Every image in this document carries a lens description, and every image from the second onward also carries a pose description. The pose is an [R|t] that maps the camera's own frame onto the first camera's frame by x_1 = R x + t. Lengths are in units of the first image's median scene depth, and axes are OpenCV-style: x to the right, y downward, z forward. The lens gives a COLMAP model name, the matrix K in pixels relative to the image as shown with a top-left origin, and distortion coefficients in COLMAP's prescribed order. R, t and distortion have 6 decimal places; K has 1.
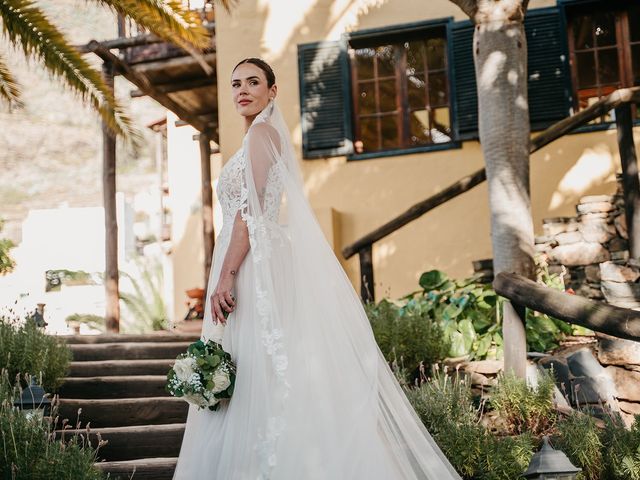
lens RADIAL K [[1259.2, 0, 309.9], [0, 1259.2, 239.5], [0, 0, 1]] dist [-0.046659, 2.431135]
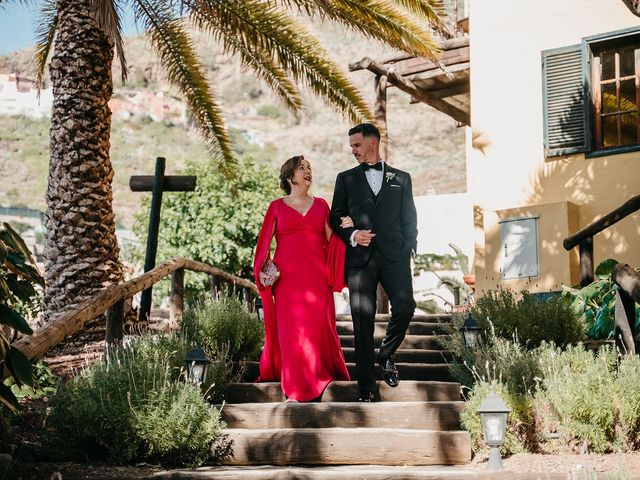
lens RADIAL K [[1259.2, 0, 309.9], [0, 1259.2, 239.5], [0, 0, 1]] dist [-0.046659, 2.431135]
pose [[0.956185, -0.014574, -0.292399, 0.118133], [0.018469, 0.999774, 0.010564, -0.007113], [0.292179, -0.015501, 0.956238, -0.111326]]
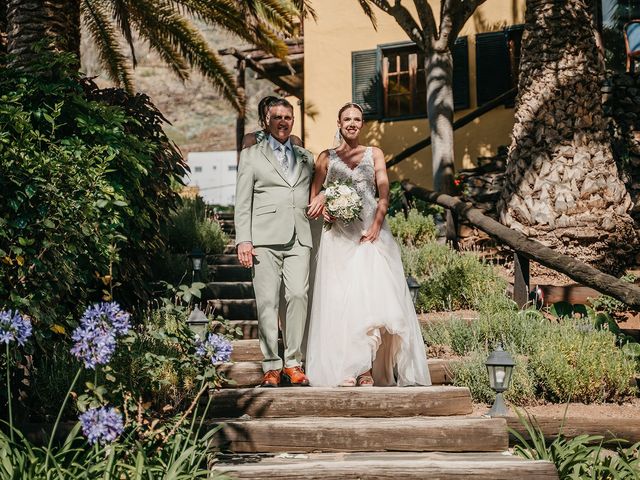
lens RADIAL K [[1185.4, 0, 344.6], [0, 1185.4, 256.7], [0, 0, 1]] dist [0.119377, 0.319701]
pose [[0.996188, 0.016975, -0.085570, 0.121640], [-0.011536, 0.997905, 0.063656, 0.016037], [0.086471, -0.062426, 0.994297, -0.592605]]
